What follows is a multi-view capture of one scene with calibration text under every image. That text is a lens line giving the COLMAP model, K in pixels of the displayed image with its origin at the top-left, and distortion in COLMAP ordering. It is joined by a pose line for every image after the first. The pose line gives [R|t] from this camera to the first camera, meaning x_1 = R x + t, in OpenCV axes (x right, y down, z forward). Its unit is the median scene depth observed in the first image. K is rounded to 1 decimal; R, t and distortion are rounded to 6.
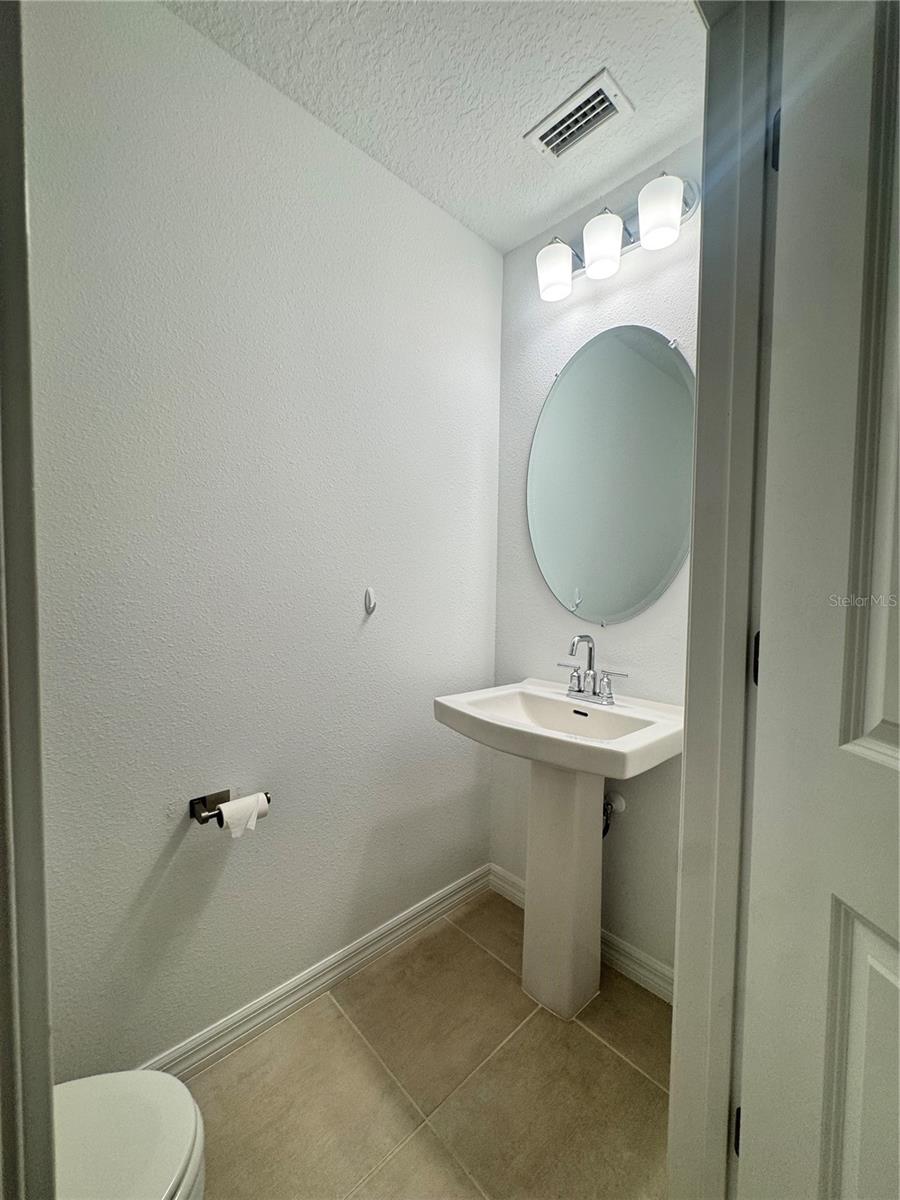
lens RADIAL K [[481.4, 0, 445.0], [0, 481.4, 598.1], [0, 0, 1]] dist [-0.000452, -0.001075]
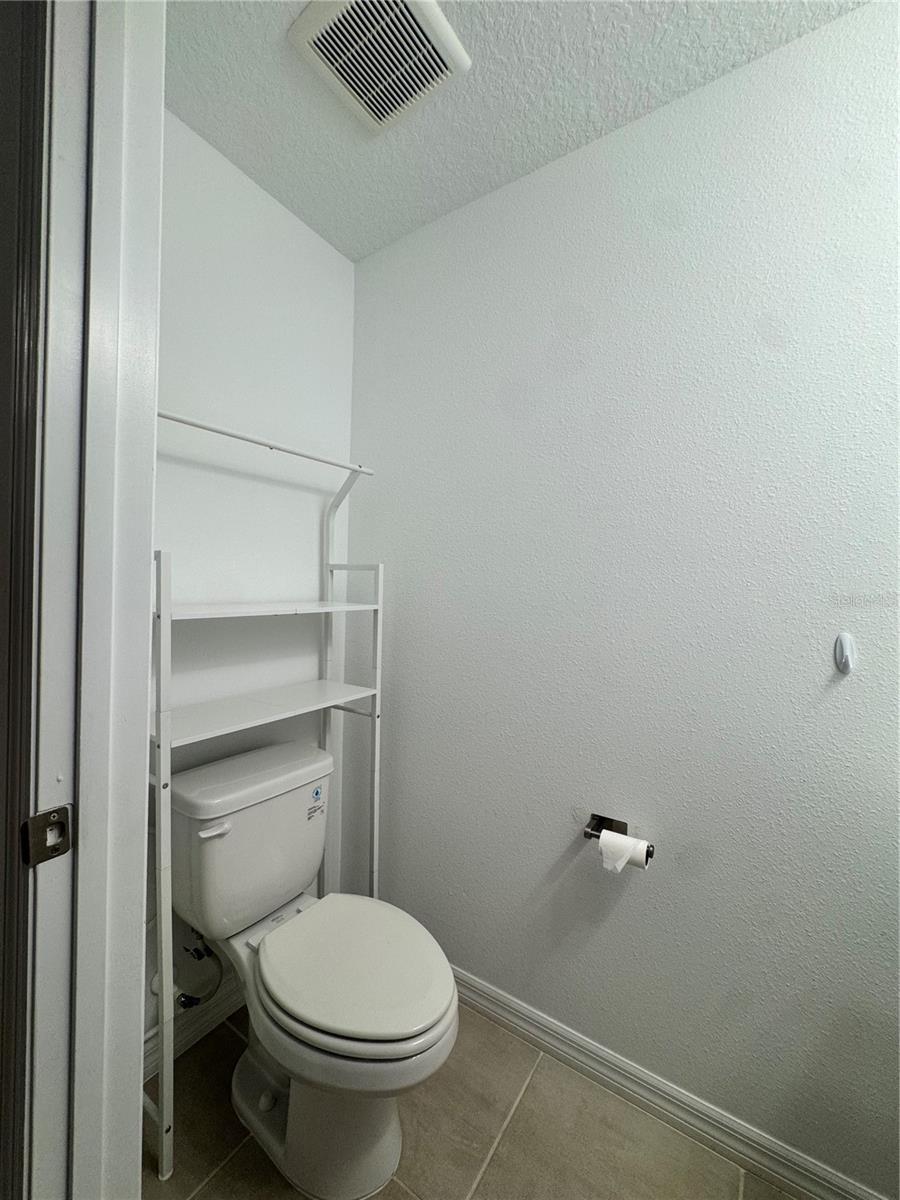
lens RADIAL K [[481.4, 0, 446.5], [0, 481.4, 594.6], [0, 0, 1]] dist [-0.000452, -0.001075]
pose [[0.218621, -0.008389, -0.975774, 0.474354], [-0.057789, 0.998097, -0.021528, -0.035375], [0.974097, 0.061096, 0.217720, 0.409294]]
